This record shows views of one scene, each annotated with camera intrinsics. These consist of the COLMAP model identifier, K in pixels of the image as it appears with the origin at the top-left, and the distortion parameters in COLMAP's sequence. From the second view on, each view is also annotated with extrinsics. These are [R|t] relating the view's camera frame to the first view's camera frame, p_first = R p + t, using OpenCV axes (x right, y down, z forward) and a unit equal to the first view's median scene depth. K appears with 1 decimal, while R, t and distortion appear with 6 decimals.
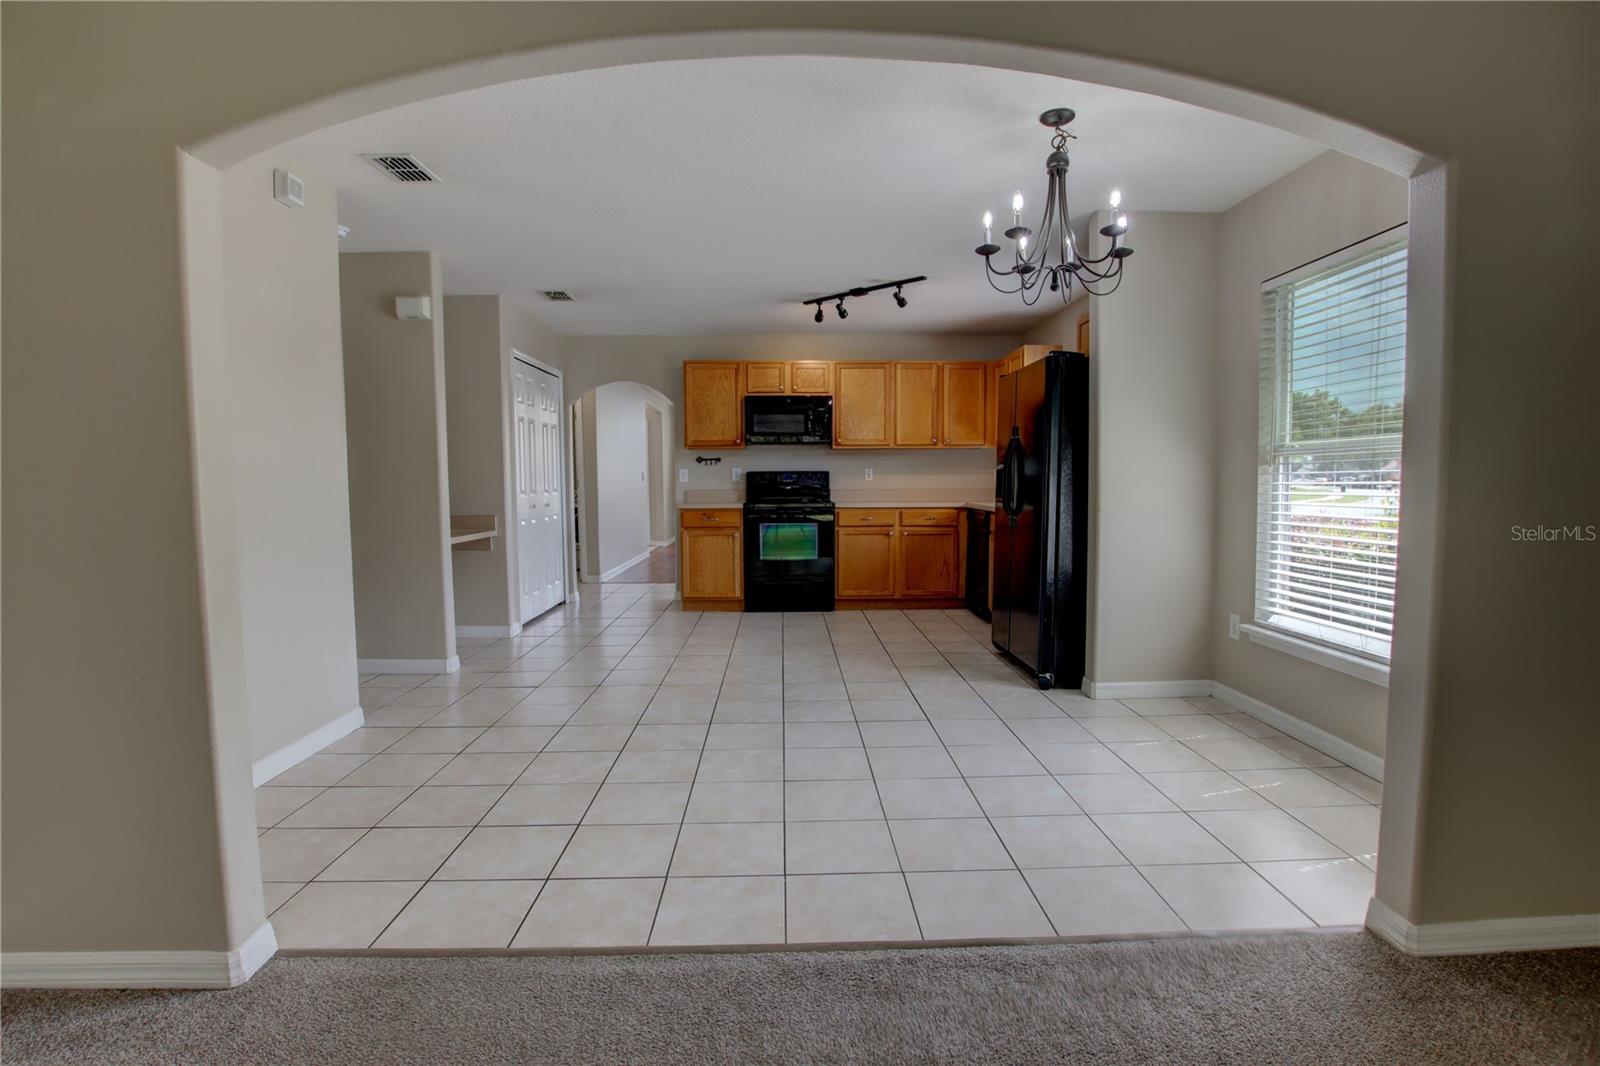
lens RADIAL K [[754.4, 0, 803.2], [0, 754.4, 533.7], [0, 0, 1]] dist [-0.031331, 0.000253]
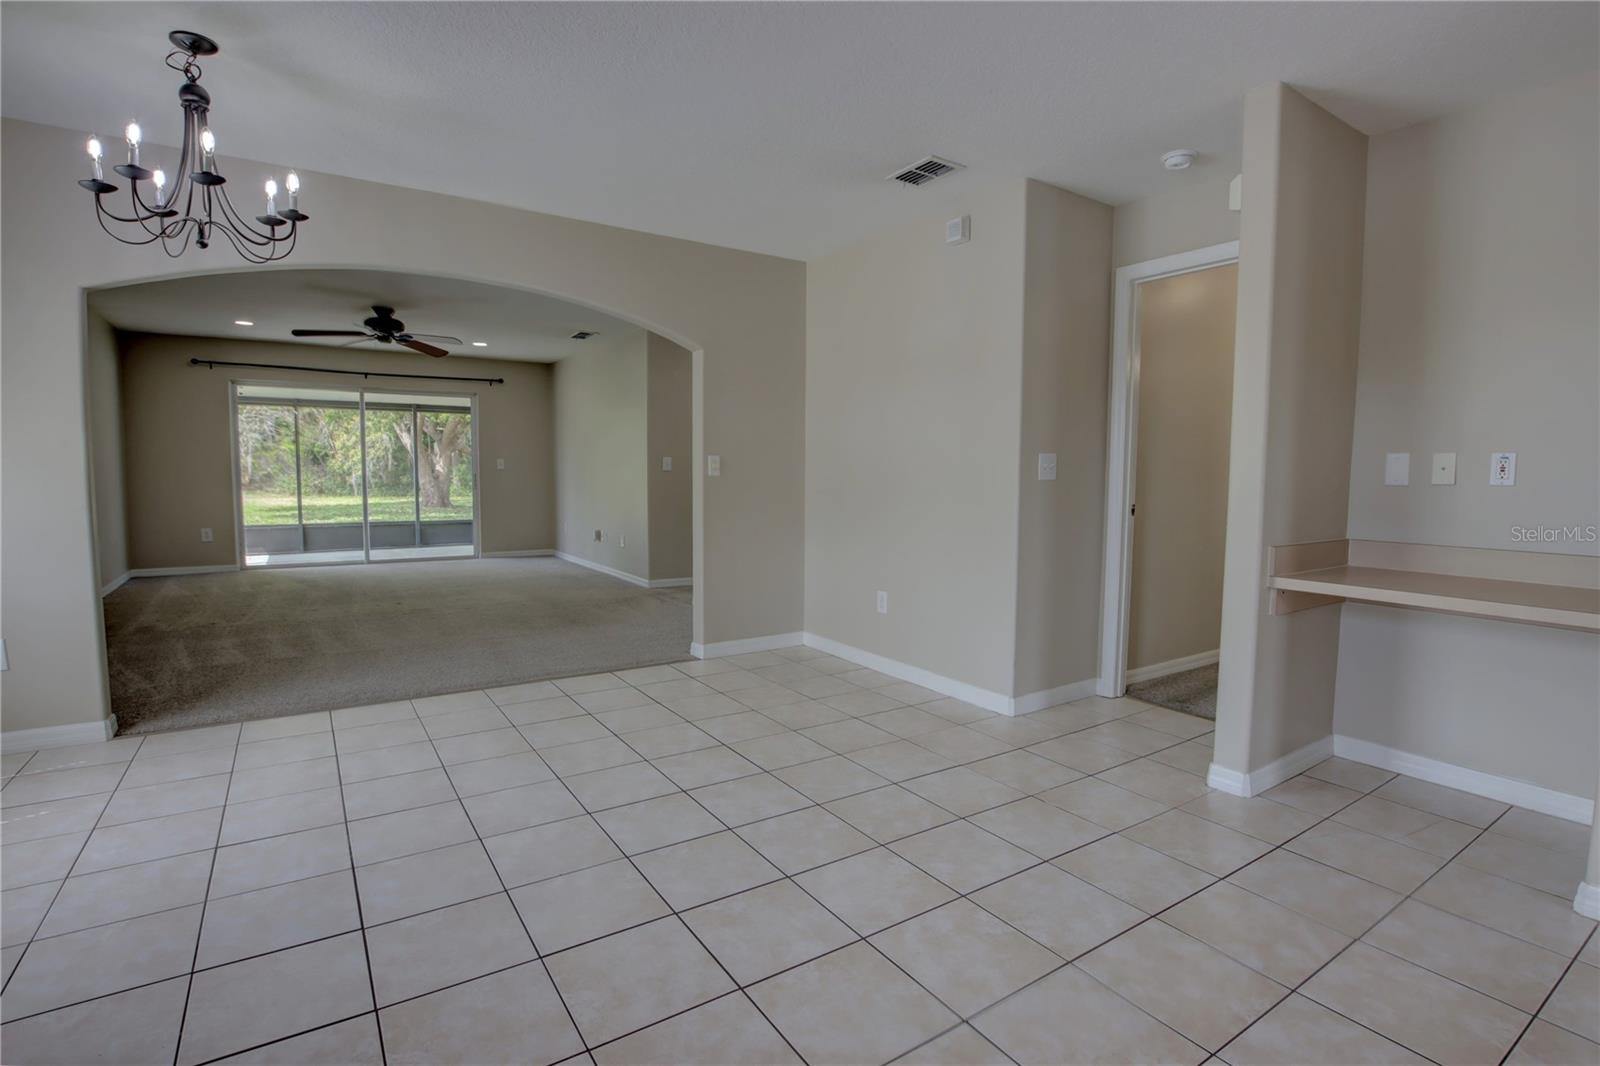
lens RADIAL K [[769.1, 0, 809.1], [0, 769.1, 531.8], [0, 0, 1]] dist [-0.029428, 0.000241]
pose [[-0.844129, 0.039547, -0.534679, 0.094553], [-0.043593, 0.988911, 0.141967, -0.066220], [0.534365, 0.143147, -0.833045, 0.916855]]
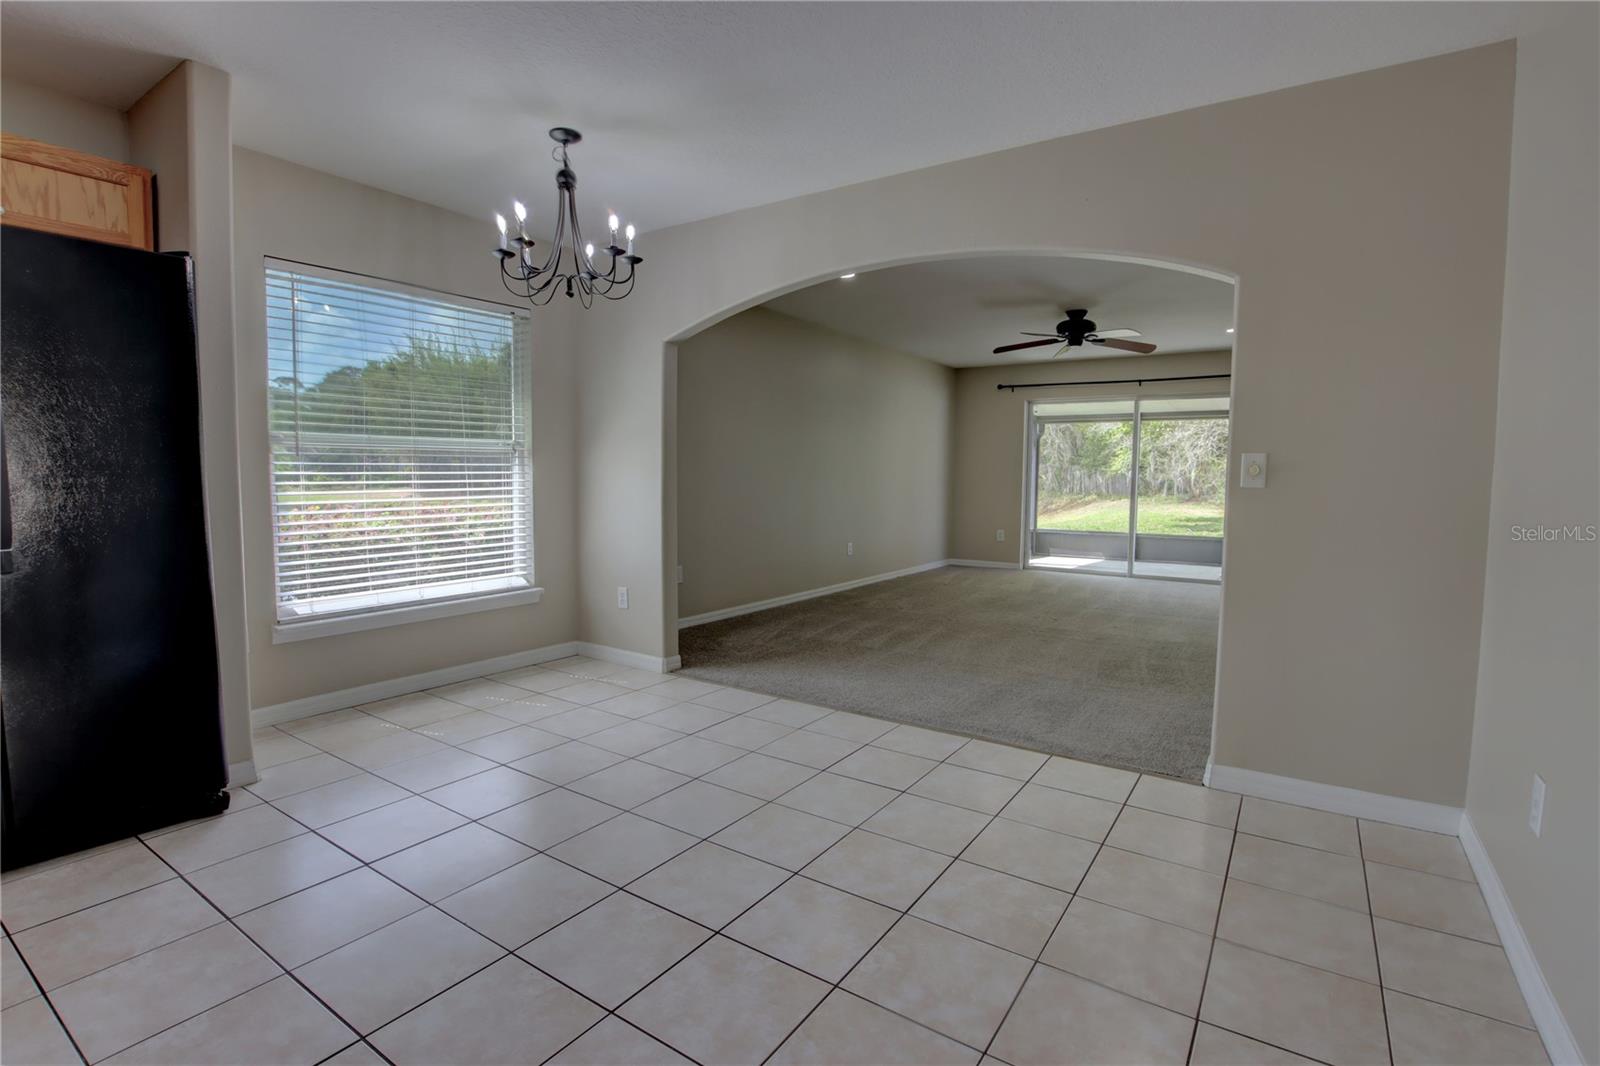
lens RADIAL K [[754.4, 0, 803.2], [0, 754.4, 533.7], [0, 0, 1]] dist [-0.031331, 0.000253]
pose [[-0.813739, -0.048184, 0.579230, -0.252448], [0.035875, 0.990494, 0.132795, -0.049672], [-0.580123, 0.128840, -0.804275, 0.737969]]
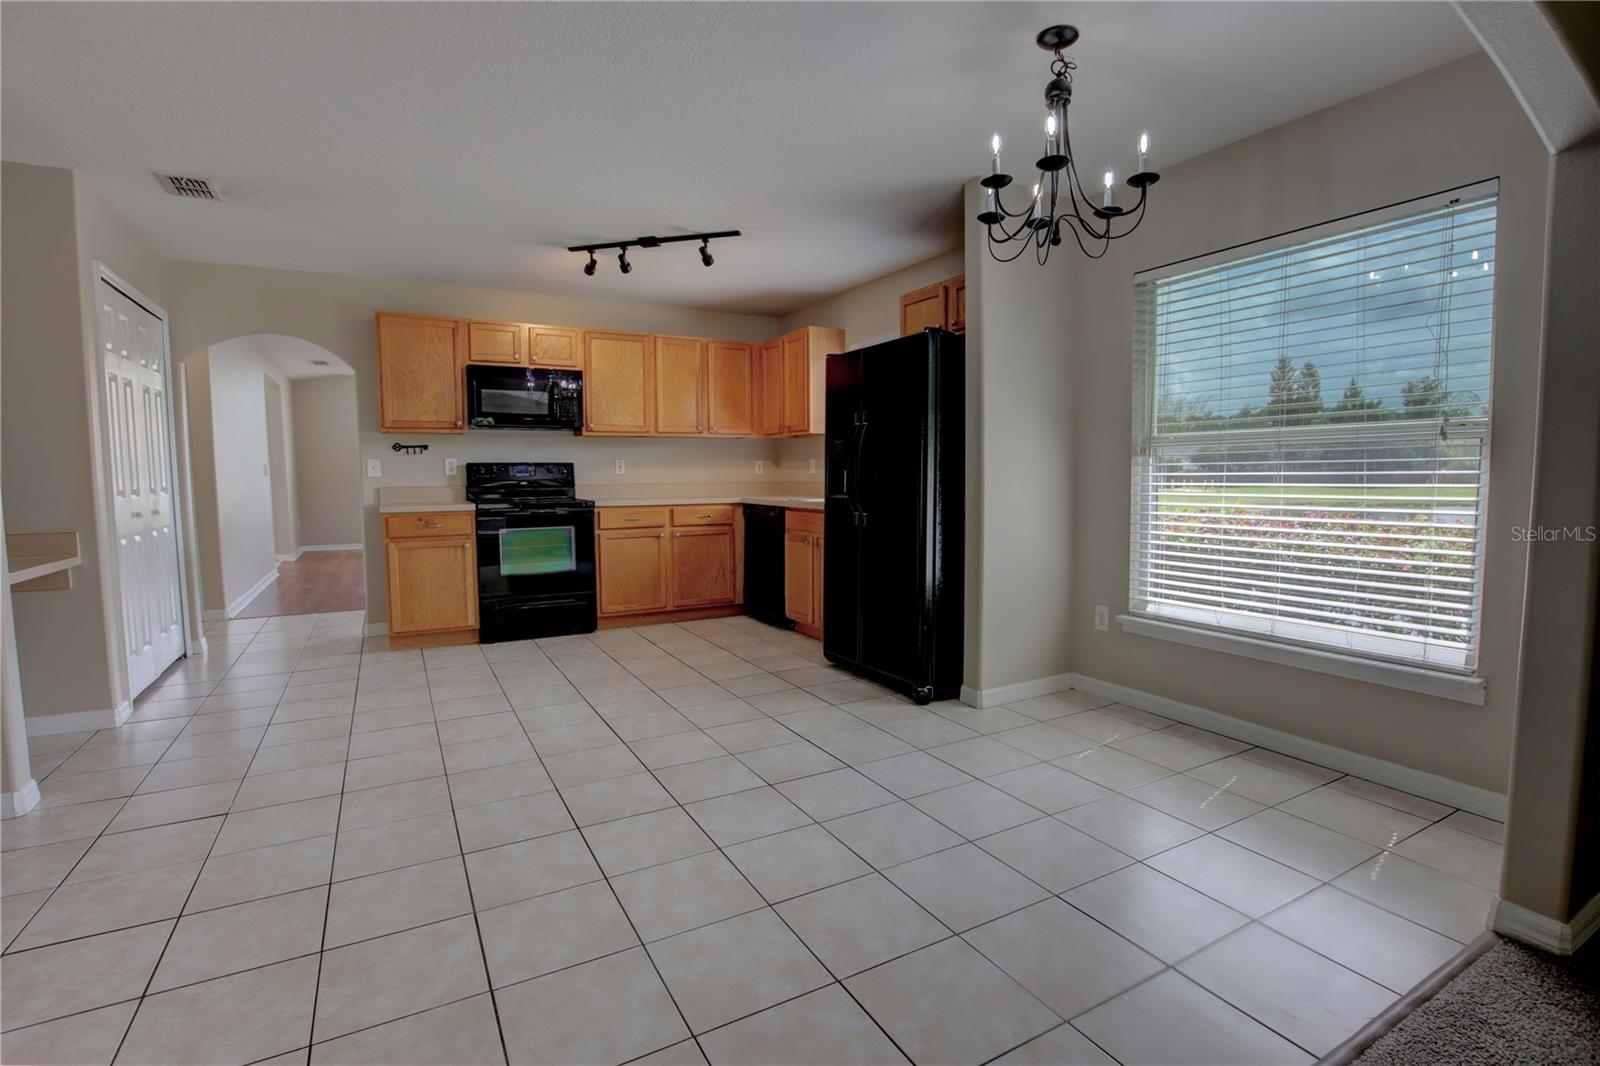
lens RADIAL K [[751.4, 0, 804.6], [0, 751.4, 533.0], [0, 0, 1]] dist [-0.031648, 0.000943]
pose [[0.885912, -0.037736, 0.462316, -0.134062], [0.034492, 0.999285, 0.015469, -0.010514], [-0.462569, 0.002242, 0.886580, 0.167842]]
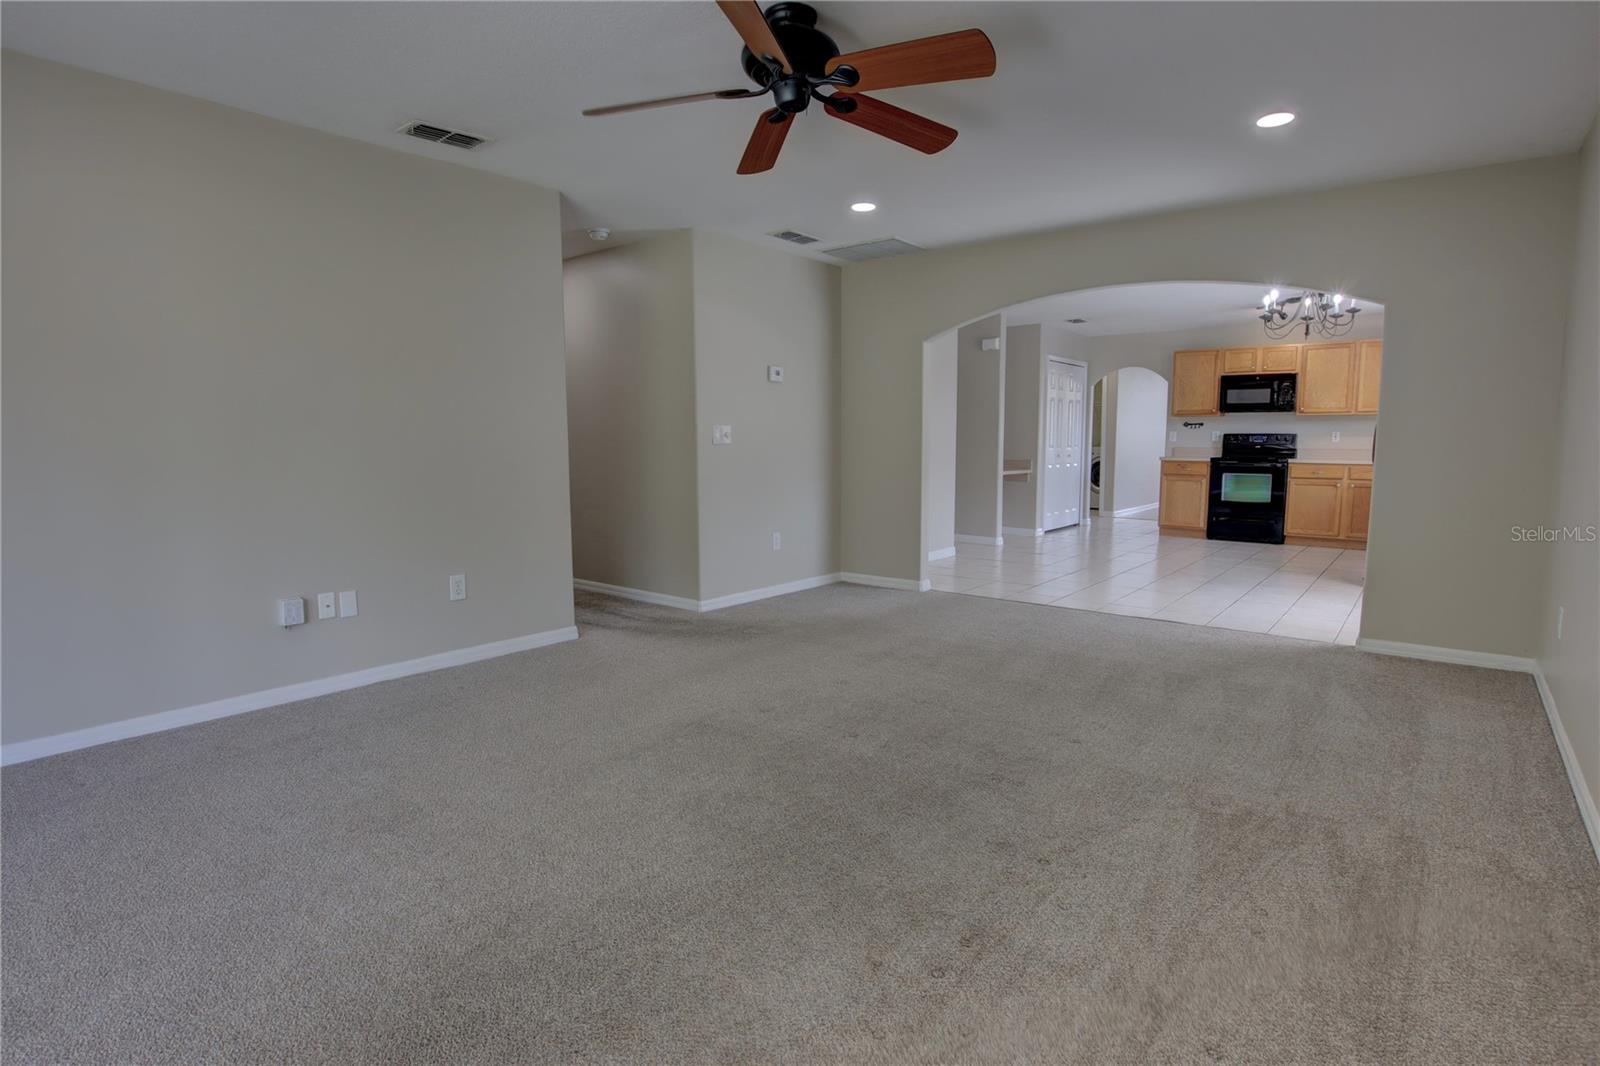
lens RADIAL K [[822.4, 0, 826.8], [0, 822.4, 529.1], [0, 0, 1]] dist [-0.002755, -0.000217]
pose [[0.778695, 0.076144, -0.622765, 0.304961], [-0.051602, 0.997018, 0.057380, 0.037146], [0.625277, -0.012545, 0.780302, -0.557332]]
